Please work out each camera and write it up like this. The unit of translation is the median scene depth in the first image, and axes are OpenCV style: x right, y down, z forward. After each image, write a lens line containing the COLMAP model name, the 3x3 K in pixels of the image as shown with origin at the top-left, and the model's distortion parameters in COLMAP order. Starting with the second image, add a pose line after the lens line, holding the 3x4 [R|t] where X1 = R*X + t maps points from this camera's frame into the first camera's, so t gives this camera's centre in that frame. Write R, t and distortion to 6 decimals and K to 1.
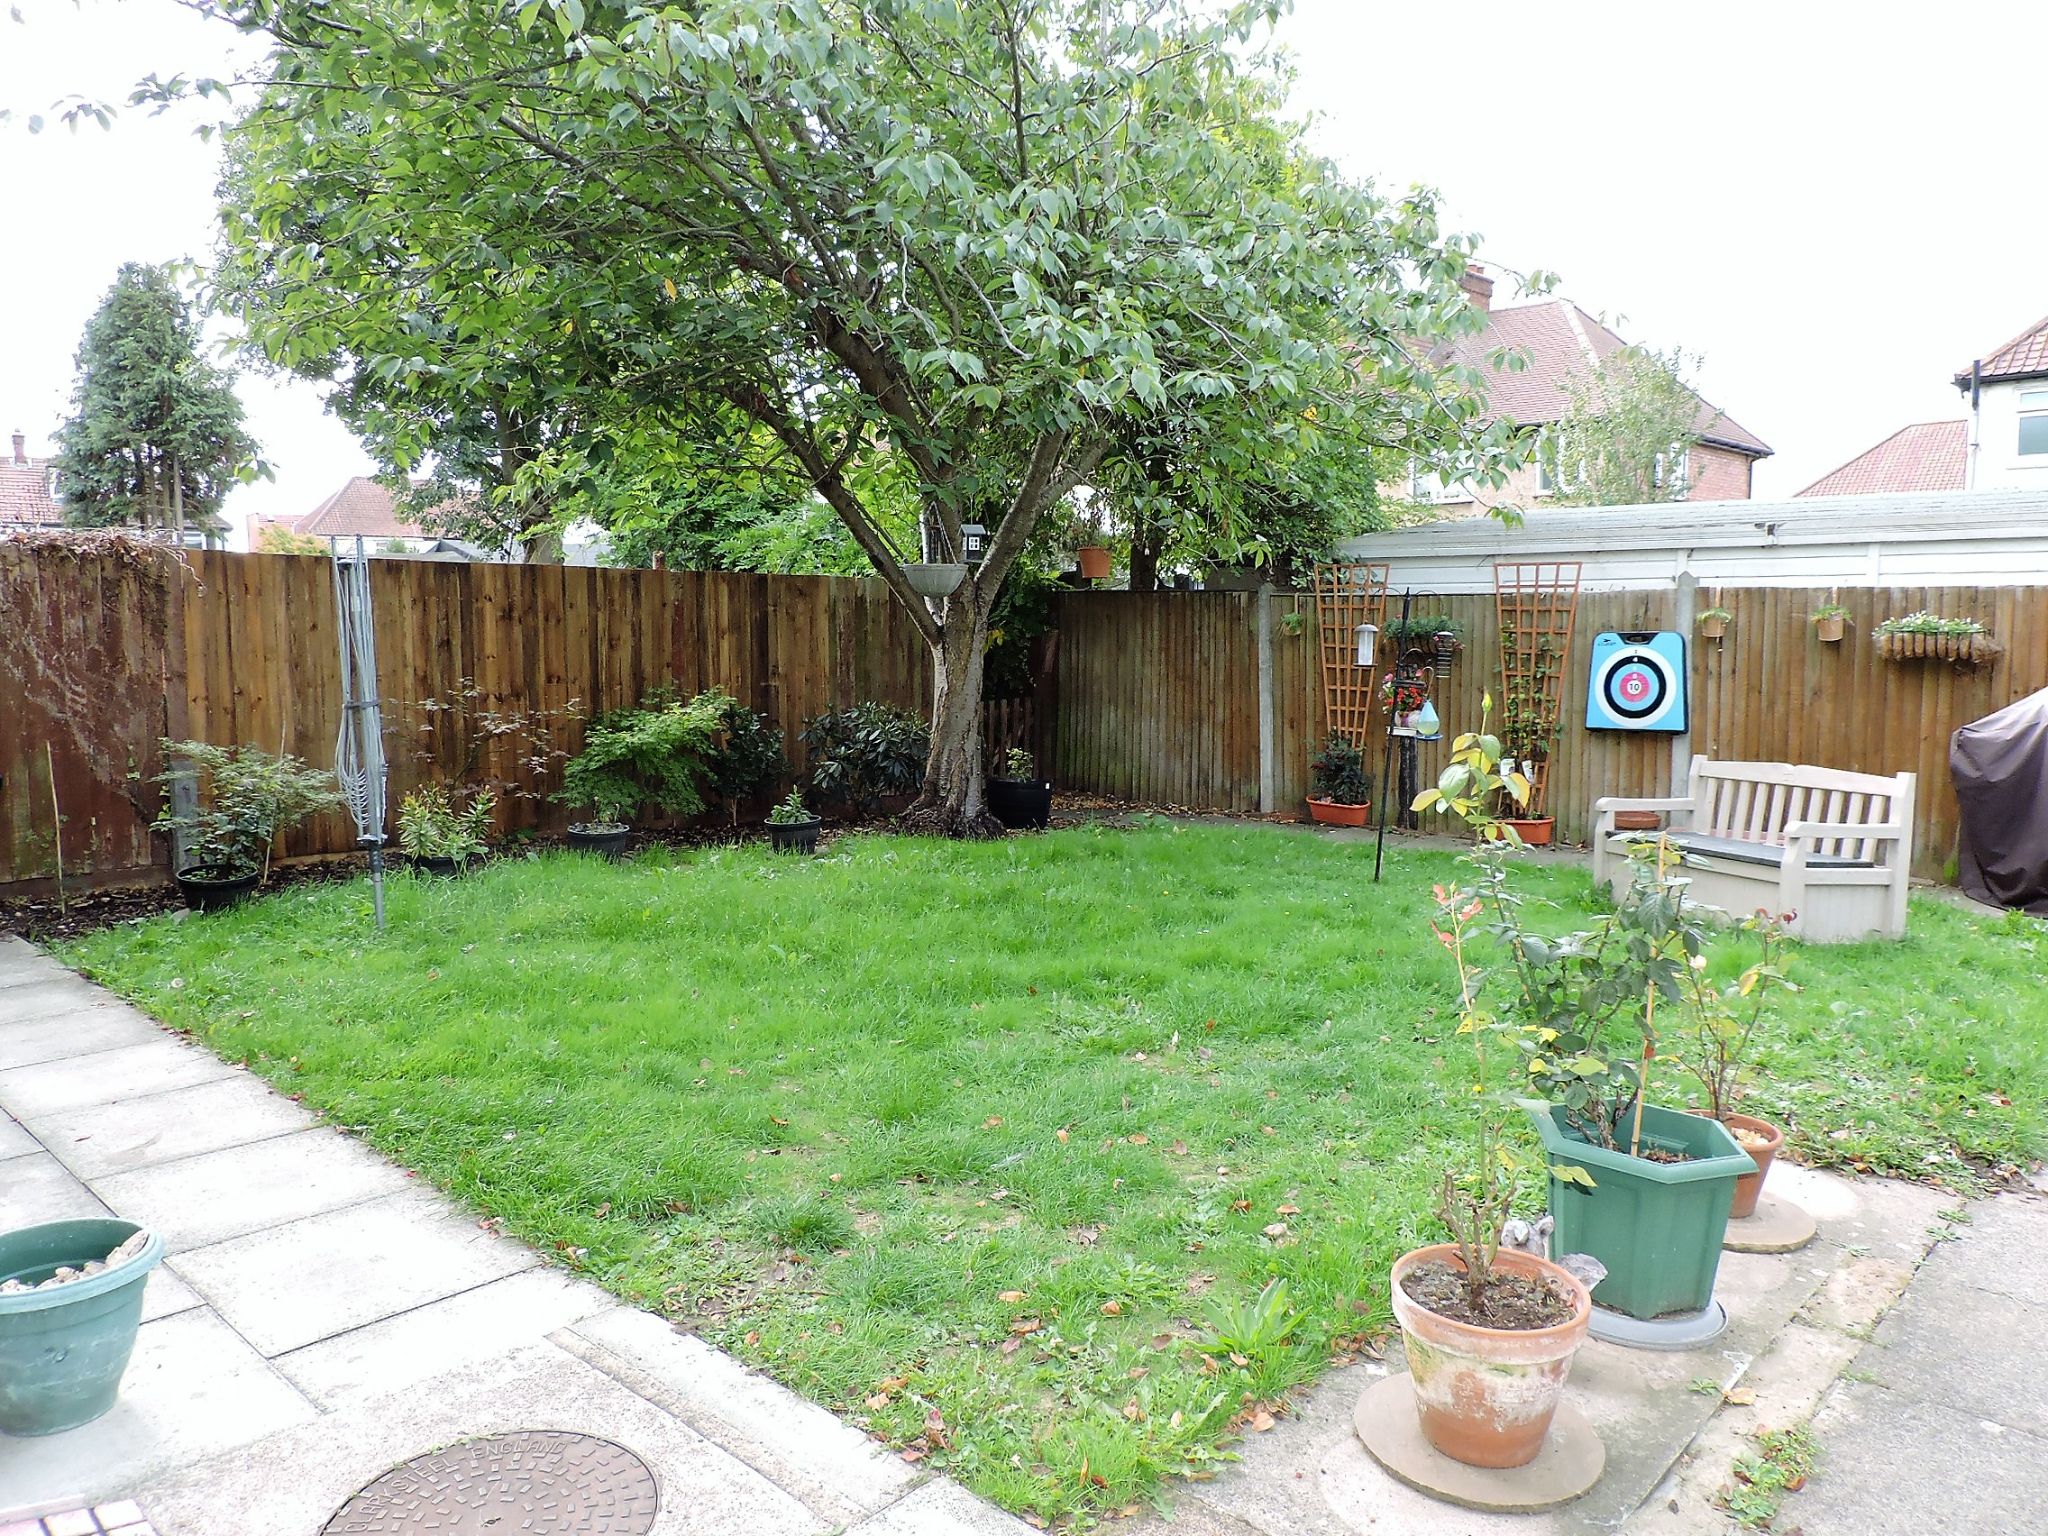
lens RADIAL K [[1466.4, 0, 1019.8], [0, 1466.4, 761.5], [0, 0, 1]] dist [-0.023497, -0.000650]
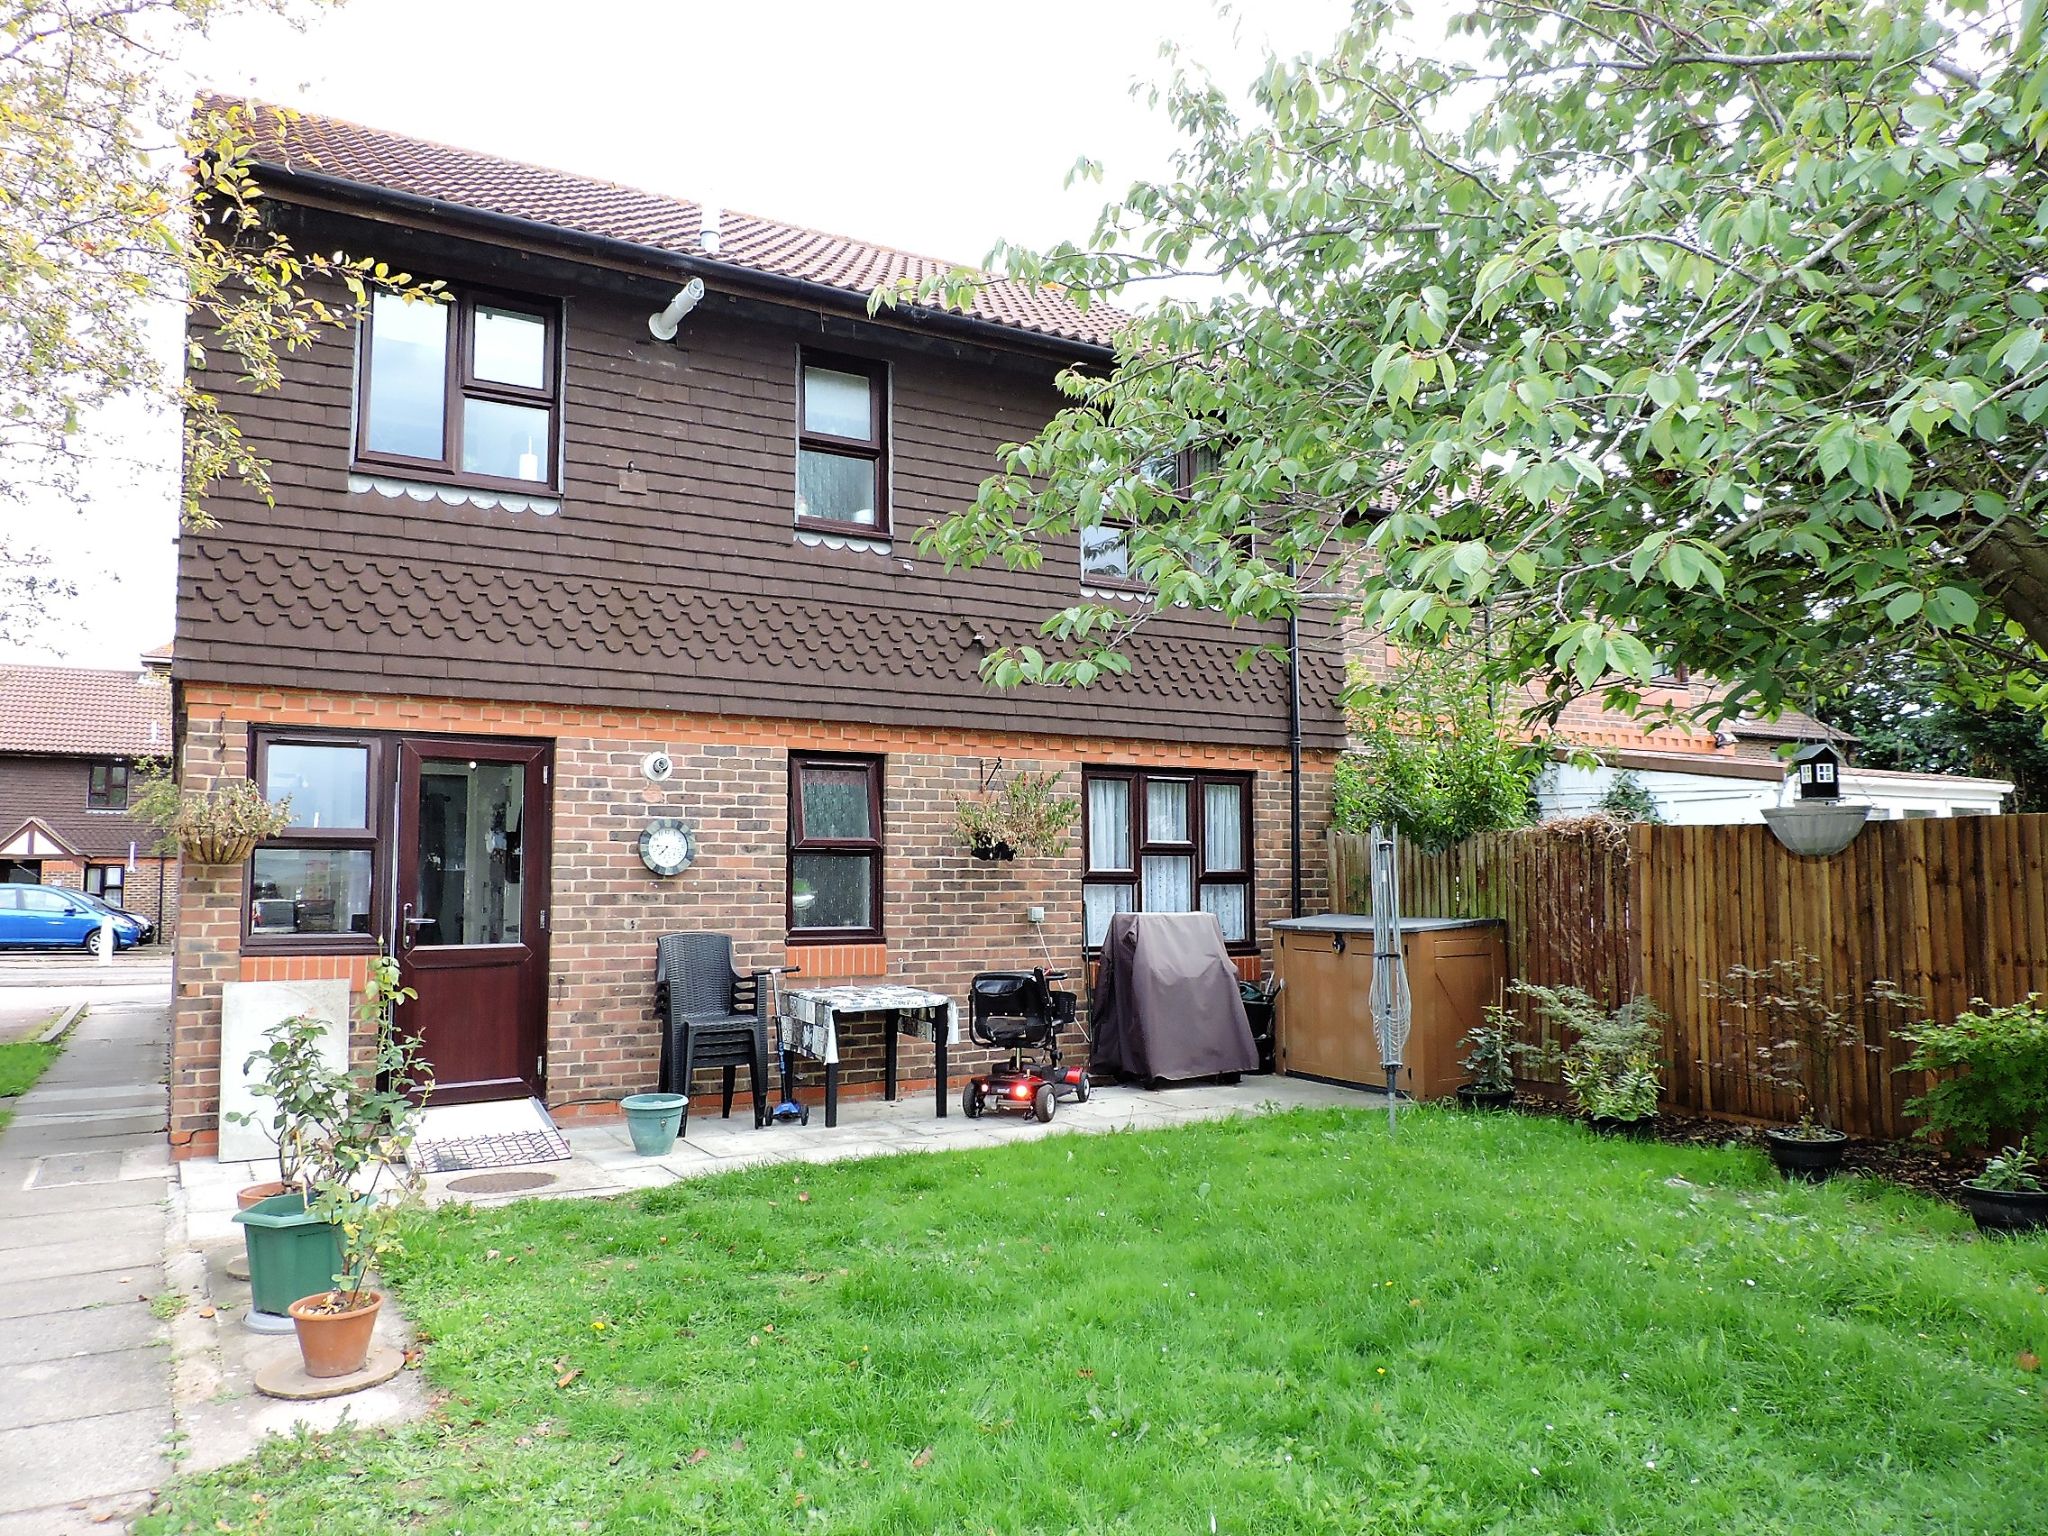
lens RADIAL K [[1466.4, 0, 1021.4], [0, 1466.4, 771.0], [0, 0, 1]] dist [-0.023497, -0.000650]
pose [[-0.290901, -0.077051, -0.953645, 0.682695], [-0.088077, 0.994676, -0.053499, -0.080285], [0.952690, 0.068431, -0.296139, 0.844687]]
